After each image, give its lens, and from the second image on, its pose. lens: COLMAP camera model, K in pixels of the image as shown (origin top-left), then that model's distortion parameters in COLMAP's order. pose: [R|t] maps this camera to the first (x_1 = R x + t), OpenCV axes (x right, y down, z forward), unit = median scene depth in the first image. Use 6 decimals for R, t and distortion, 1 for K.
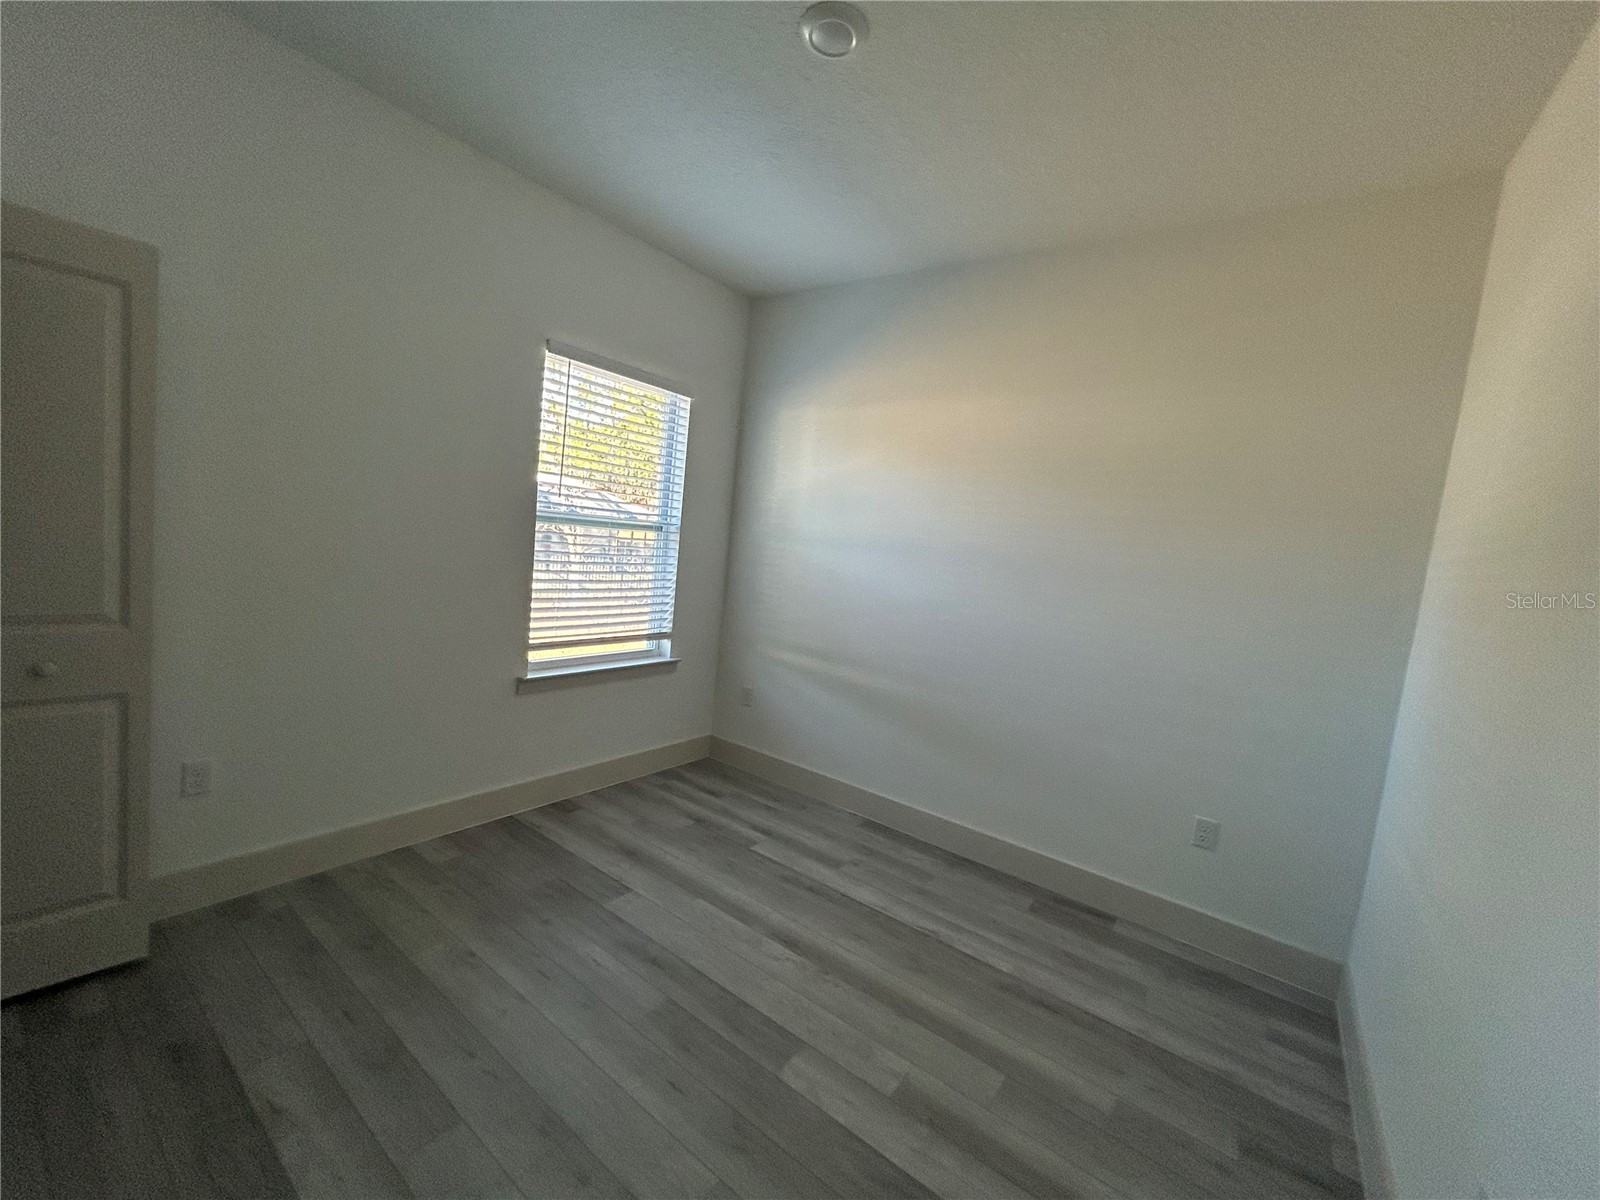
lens RADIAL K [[643.9, 0, 800.2], [0, 643.9, 598.4], [0, 0, 1]] dist [-0.000940, 0.000214]
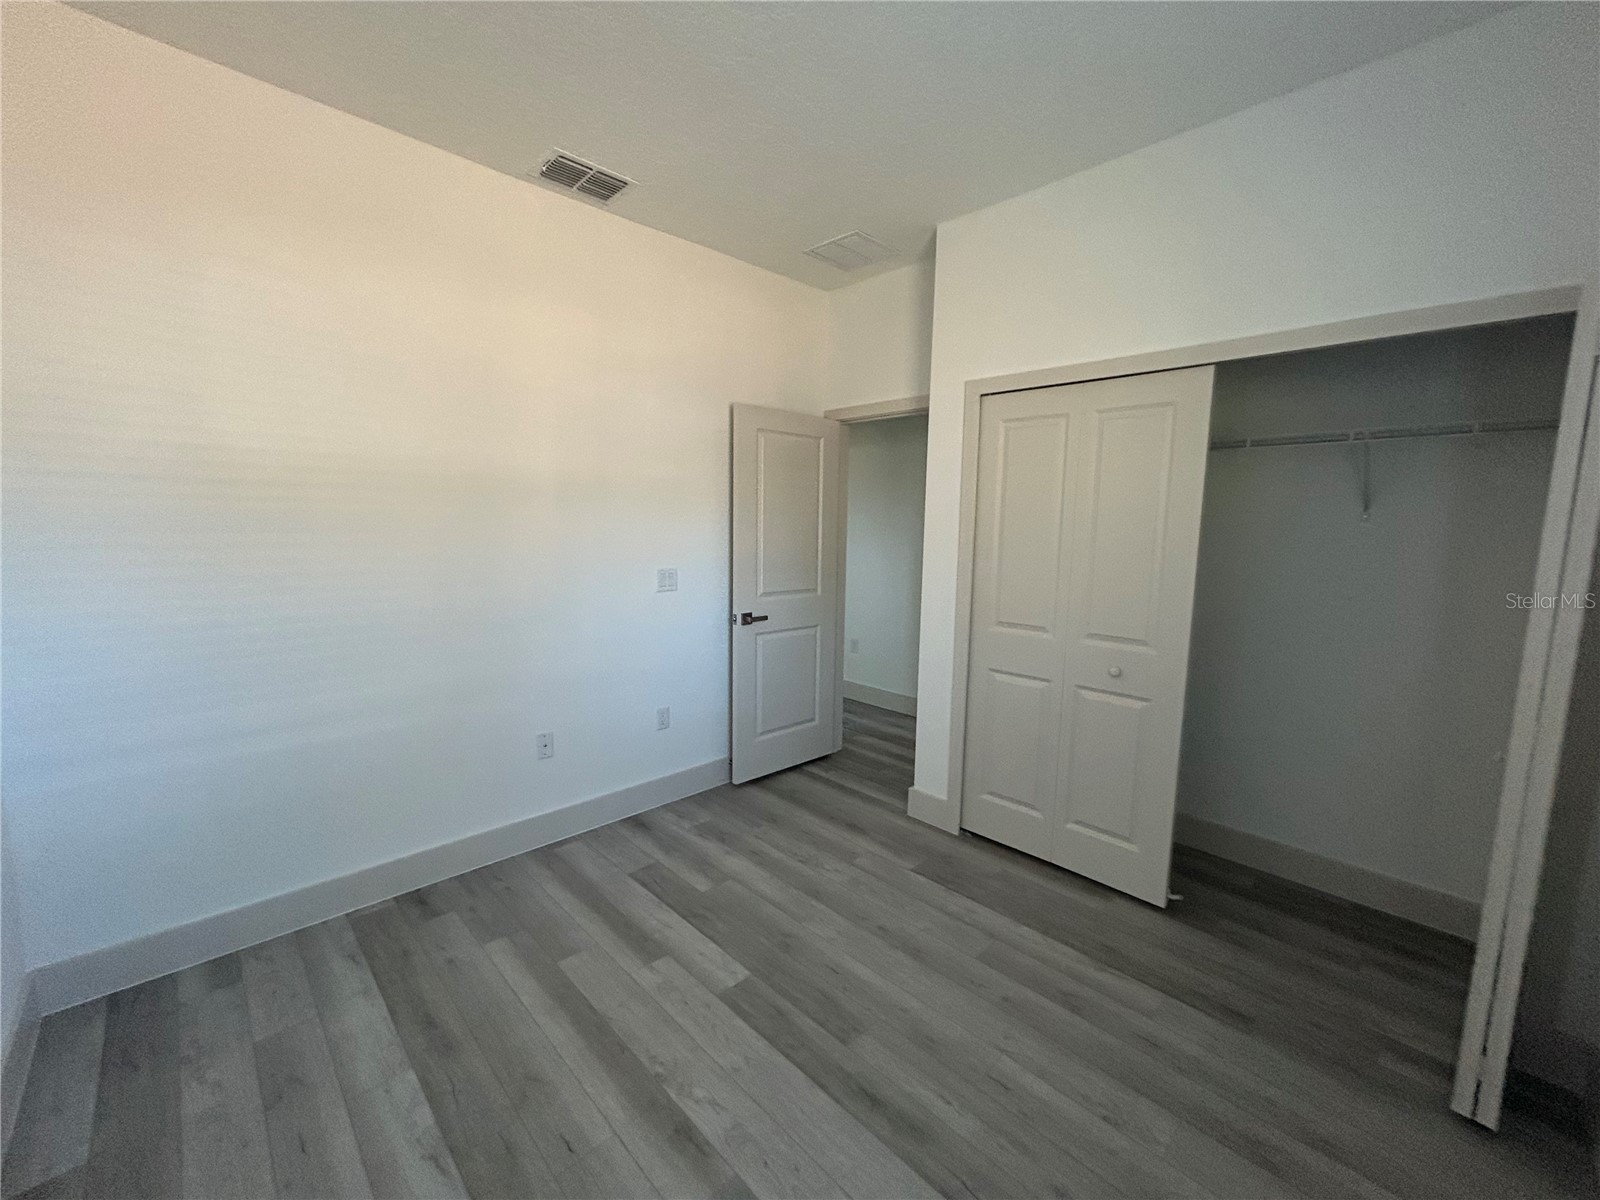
lens RADIAL K [[643.9, 0, 800.2], [0, 643.9, 598.4], [0, 0, 1]] dist [-0.000940, 0.000214]
pose [[-0.979753, -0.134537, 0.148266, -0.183710], [-0.098724, 0.968919, 0.226825, -0.200658], [-0.174174, 0.207595, -0.962584, 1.740817]]
